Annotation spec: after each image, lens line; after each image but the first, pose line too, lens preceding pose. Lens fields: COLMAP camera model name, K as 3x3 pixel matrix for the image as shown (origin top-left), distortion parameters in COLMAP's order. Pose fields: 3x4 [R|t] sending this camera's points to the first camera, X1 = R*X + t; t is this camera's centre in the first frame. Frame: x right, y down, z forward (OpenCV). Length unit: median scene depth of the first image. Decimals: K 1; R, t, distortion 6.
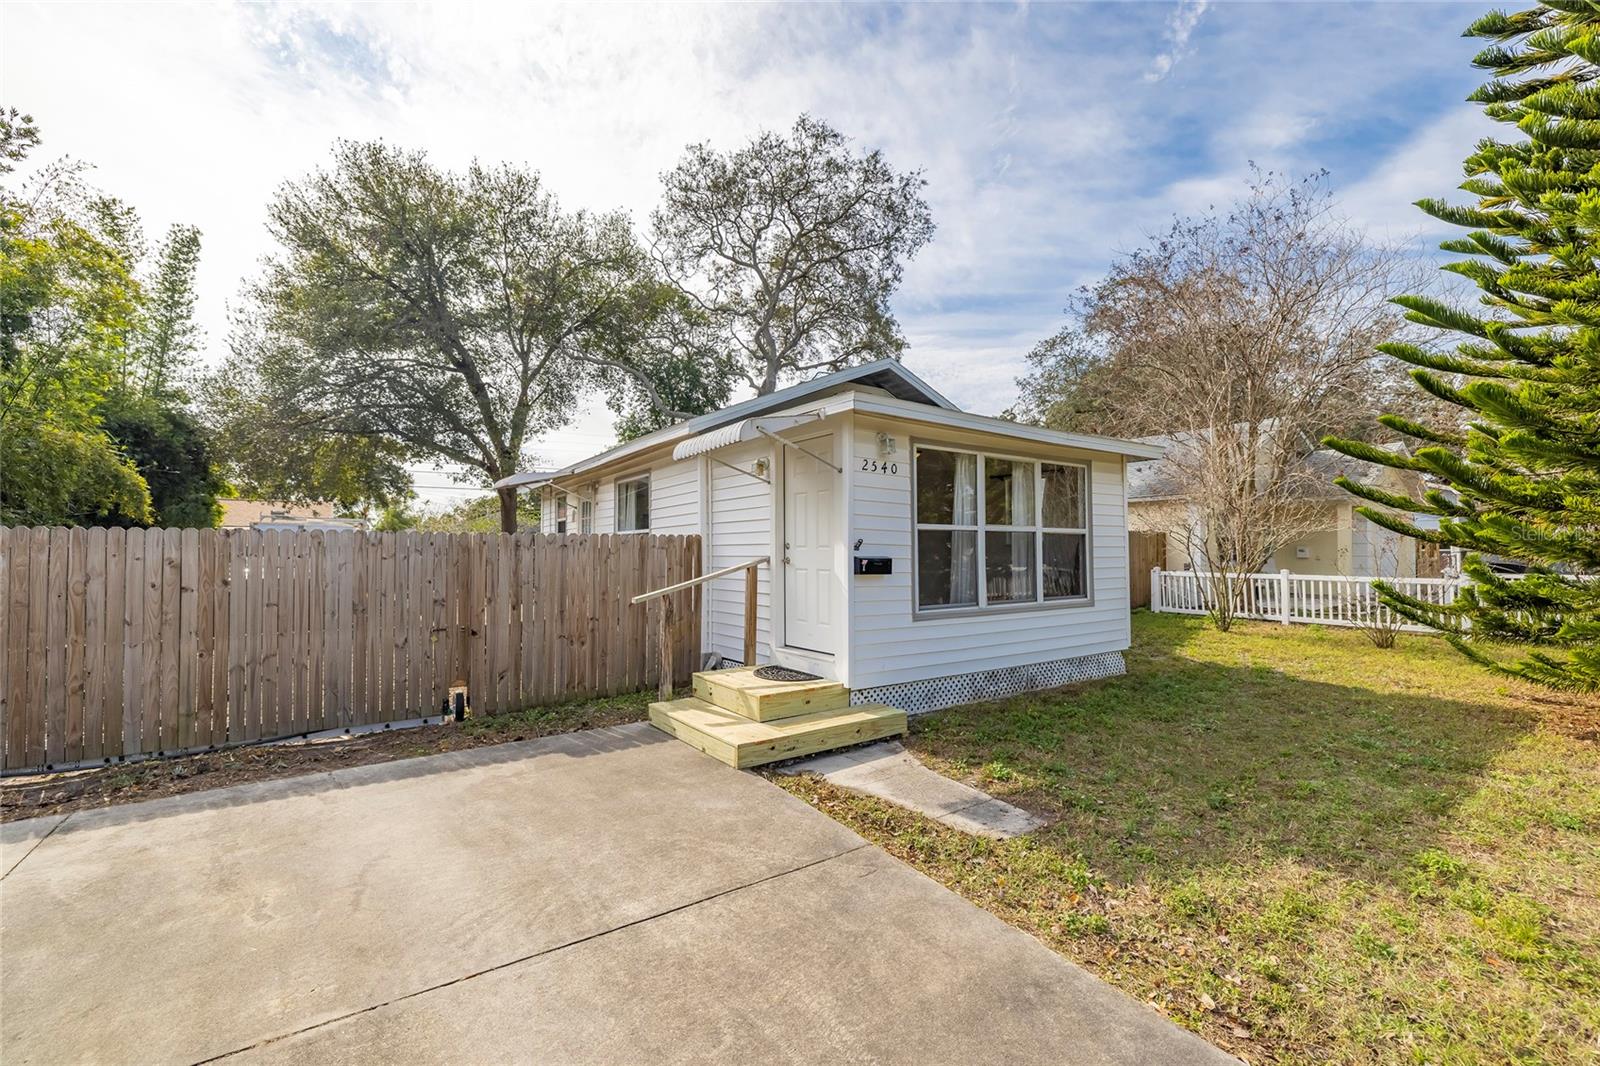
lens RADIAL K [[674.7, 0, 803.7], [0, 674.7, 529.2], [0, 0, 1]] dist [-0.001083, -0.000177]
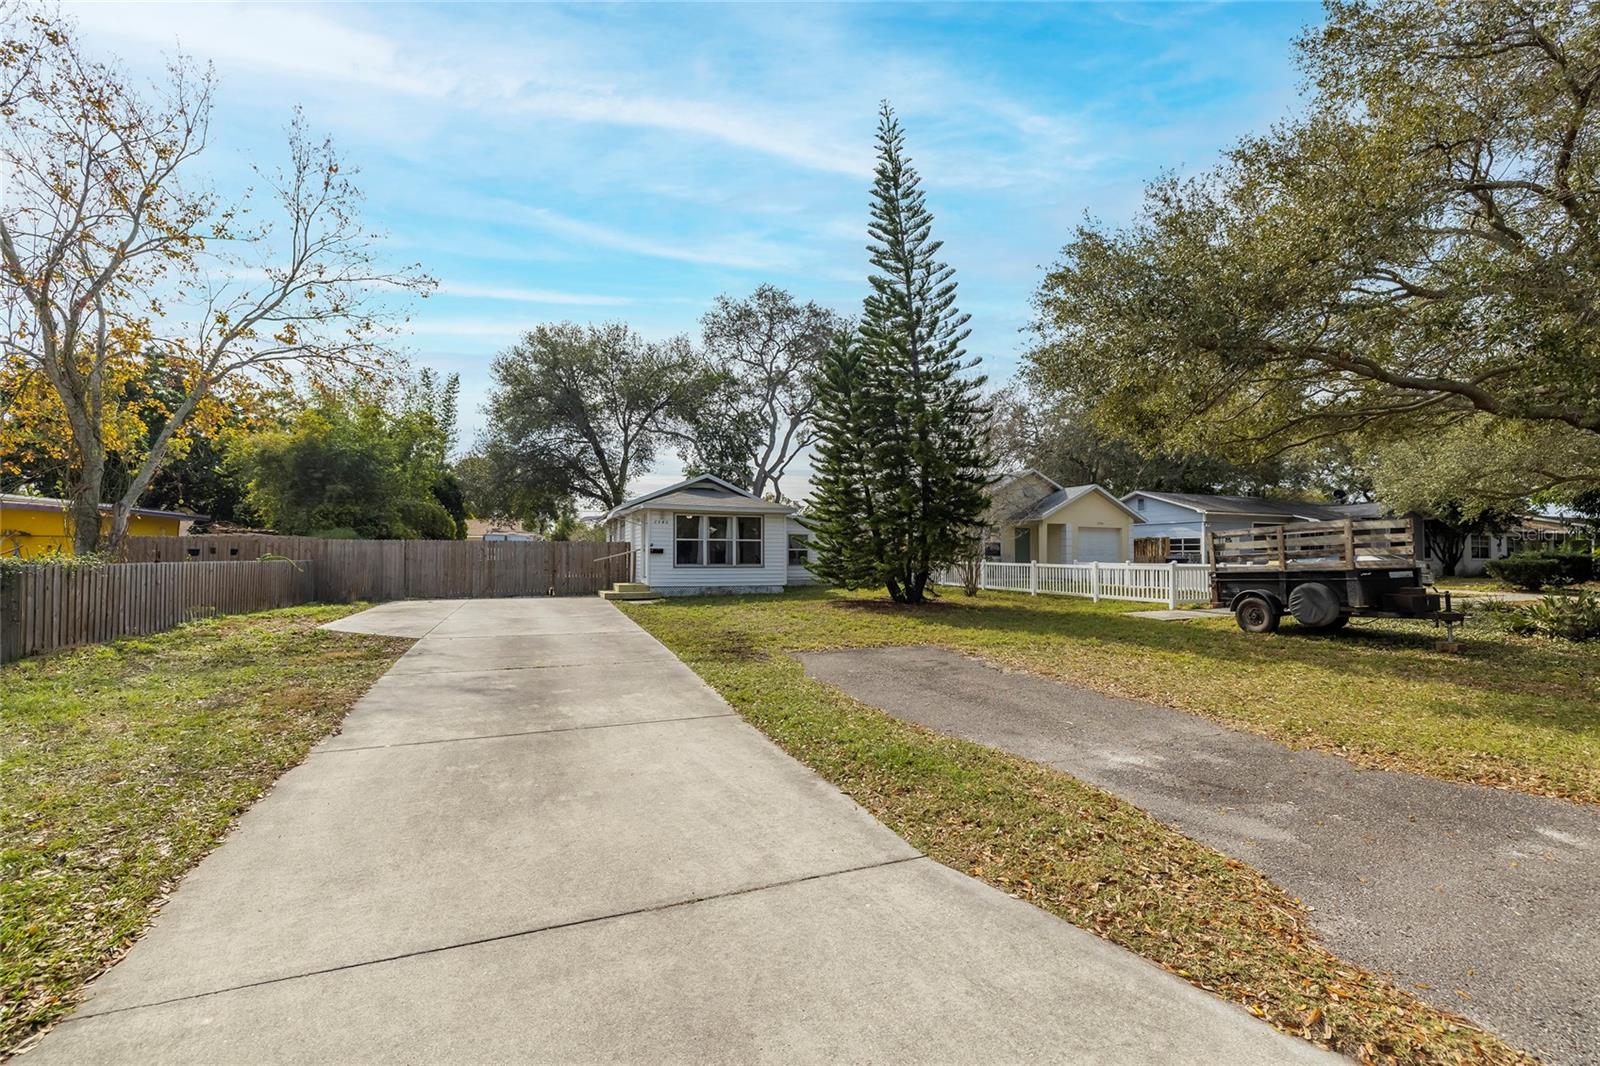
lens RADIAL K [[674.7, 0, 803.7], [0, 674.7, 529.2], [0, 0, 1]] dist [-0.001083, -0.000177]
pose [[0.976567, -0.003838, -0.215179, 0.385462], [0.003099, 0.999988, -0.003770, -0.010476], [0.215191, 0.003014, 0.976567, -0.539391]]
